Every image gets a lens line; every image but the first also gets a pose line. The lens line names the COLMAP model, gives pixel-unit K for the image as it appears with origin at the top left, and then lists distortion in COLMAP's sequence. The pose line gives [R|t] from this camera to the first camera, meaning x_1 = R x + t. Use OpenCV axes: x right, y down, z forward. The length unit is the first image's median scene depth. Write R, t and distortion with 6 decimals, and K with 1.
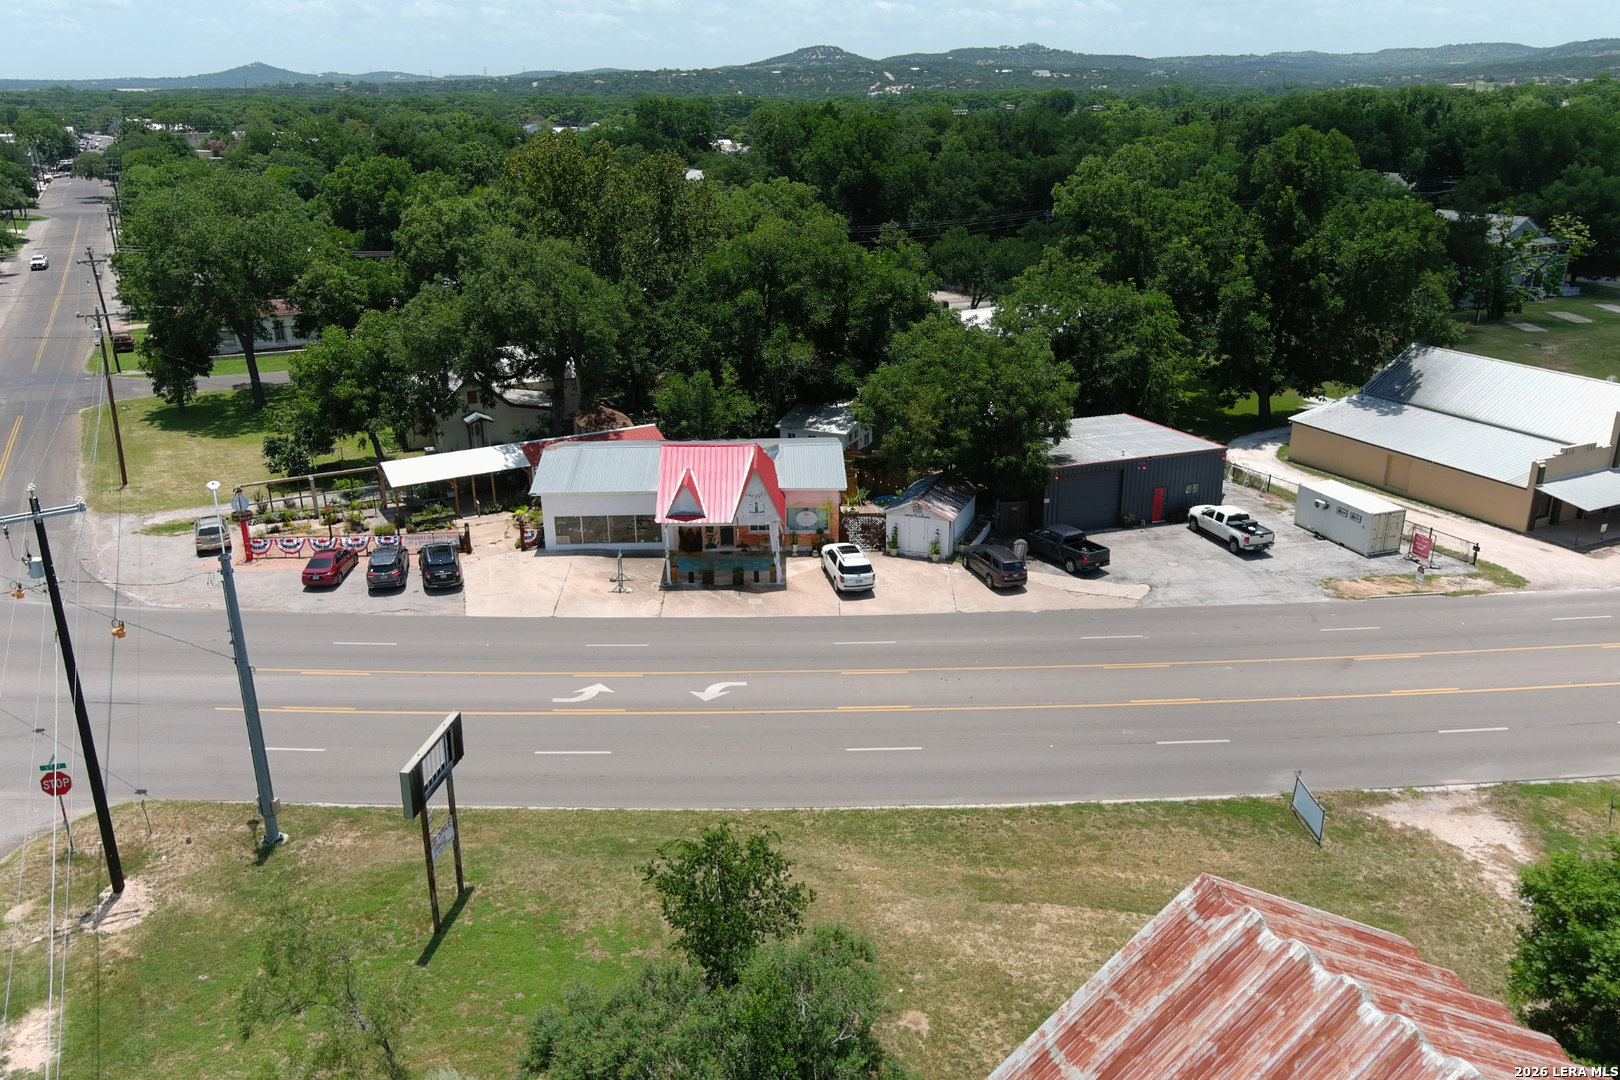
lens RADIAL K [[1268.7, 0, 810.0], [0, 1268.7, 540.0], [0, 0, 1]] dist [-0.002088, 0.000365]
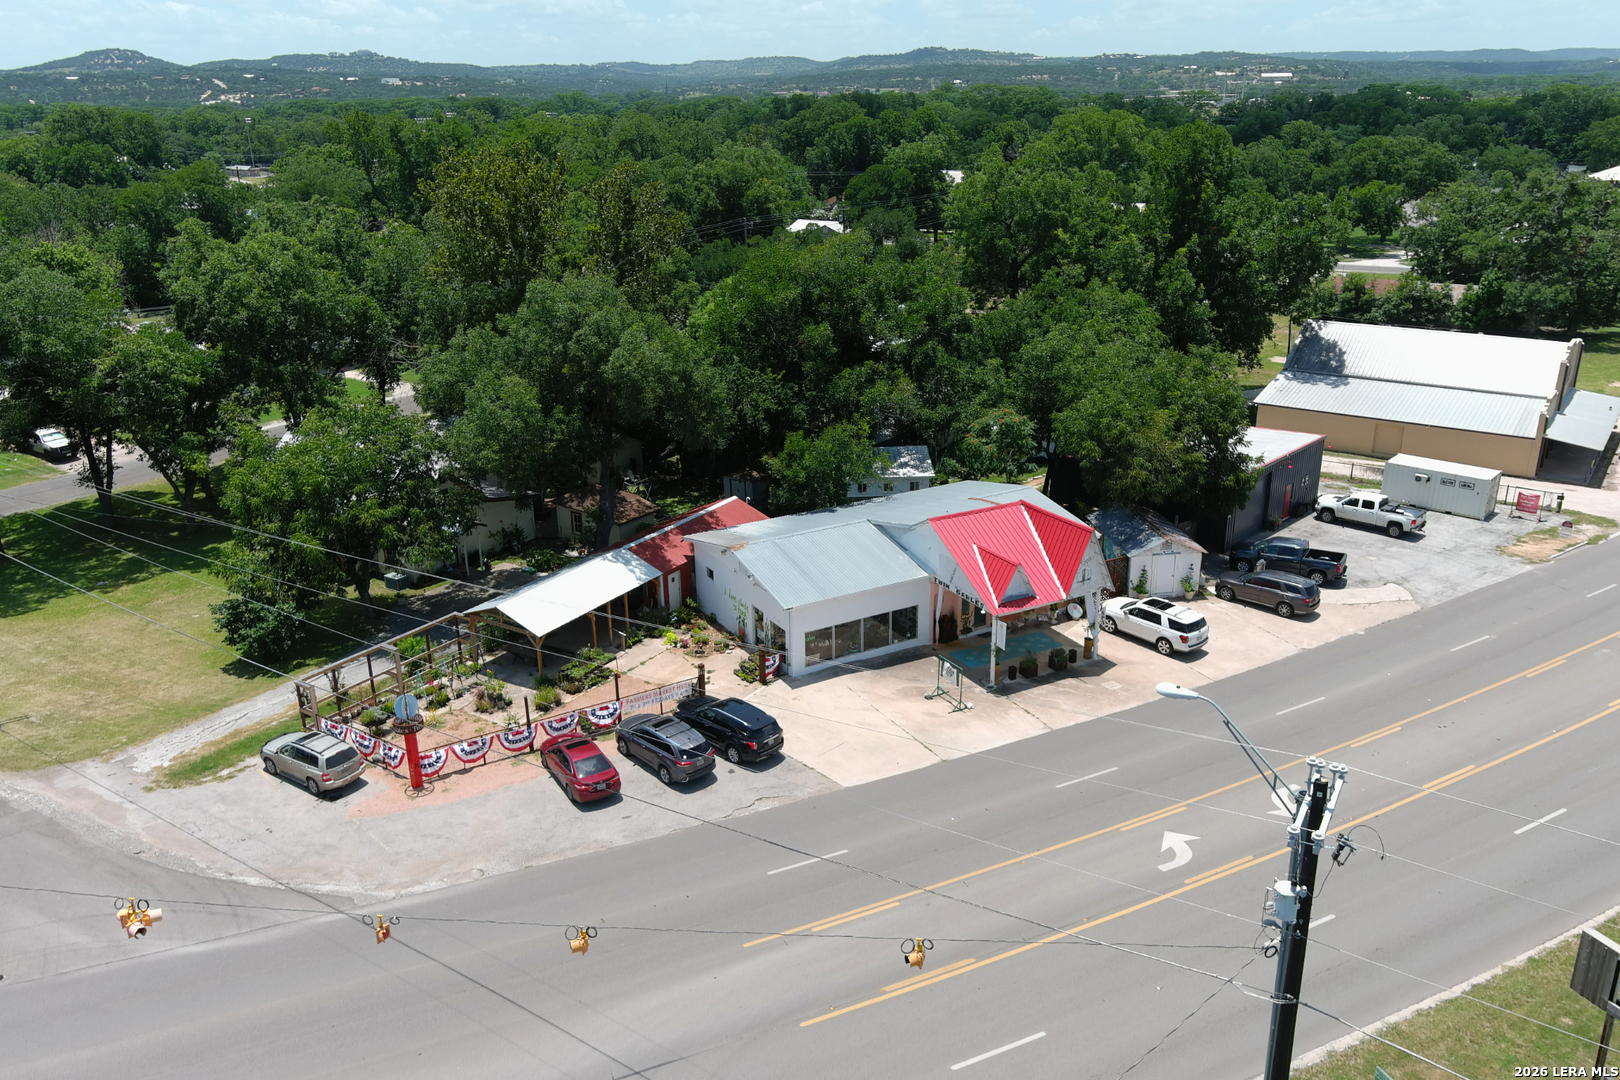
lens RADIAL K [[1252.1, 0, 801.8], [0, 1252.1, 543.5], [0, 0, 1]] dist [0.009807, 0.003991]
pose [[0.877644, -0.163111, 0.450706, -0.537745], [0.163509, 0.985796, 0.038364, -0.101278], [-0.450561, 0.040025, 0.891848, 0.317890]]
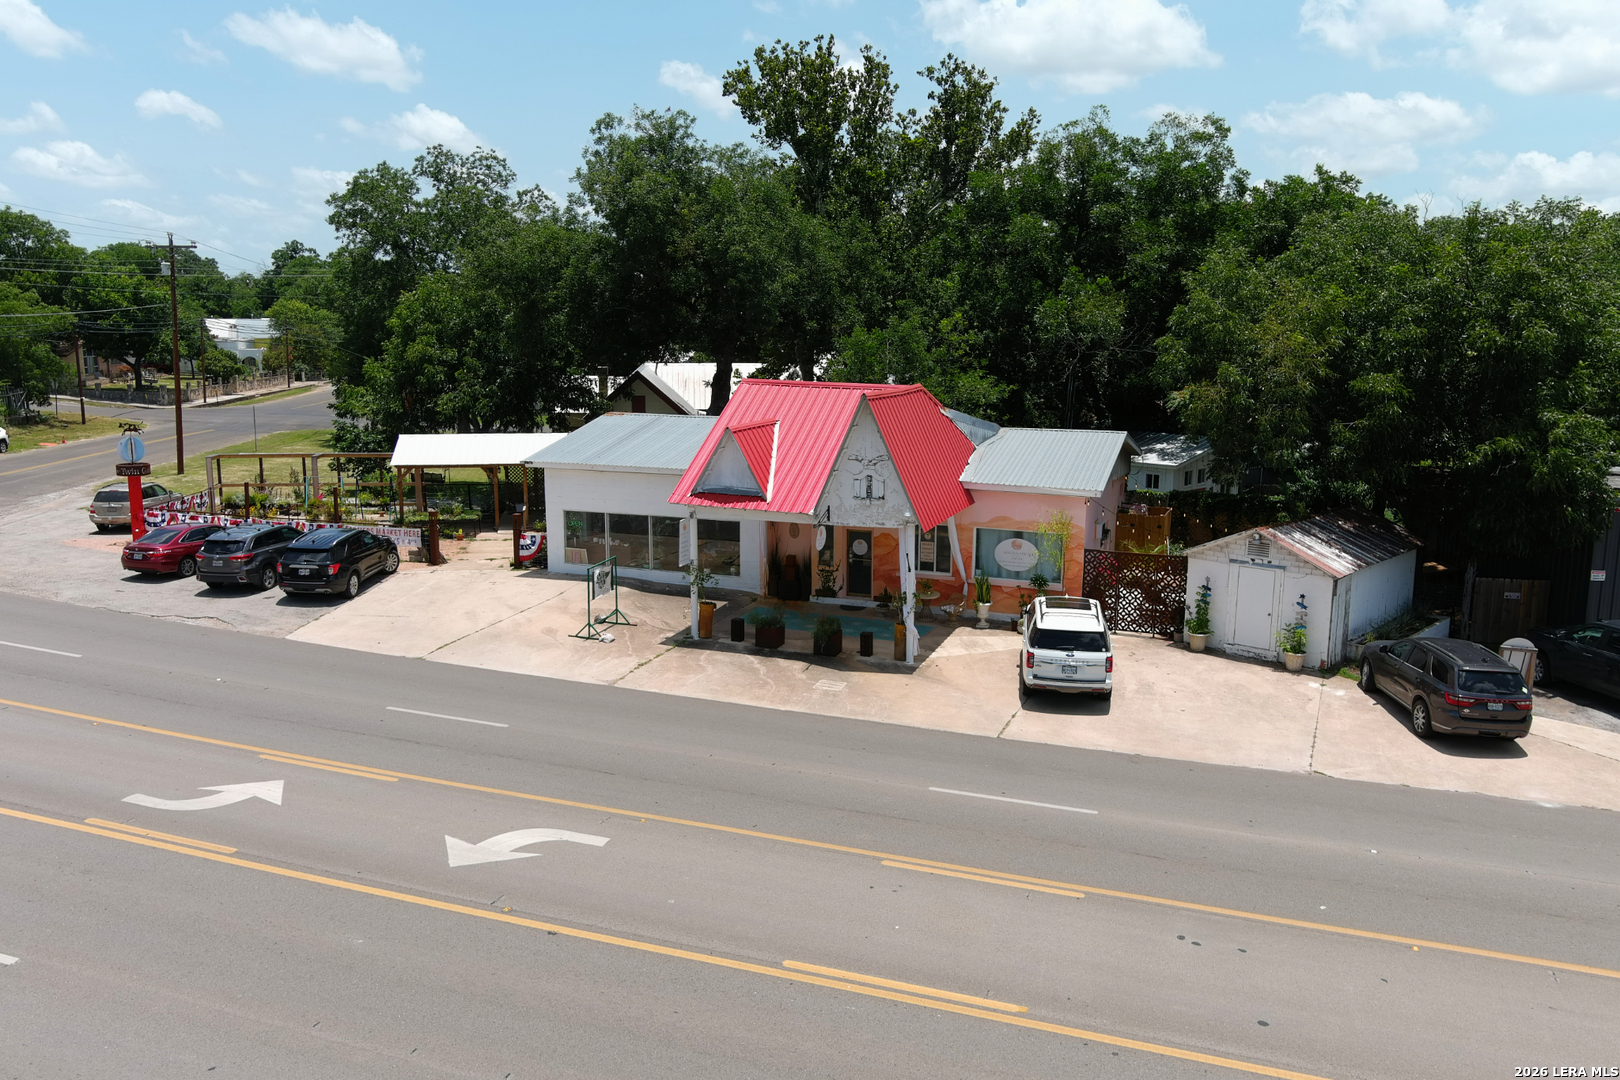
lens RADIAL K [[1252.1, 0, 801.8], [0, 1252.1, 543.5], [0, 0, 1]] dist [0.009807, 0.003991]
pose [[0.925244, 0.079186, -0.371018, 0.098758], [-0.138664, 0.980894, -0.136450, 0.055948], [0.353124, 0.177696, 0.918546, 0.535552]]
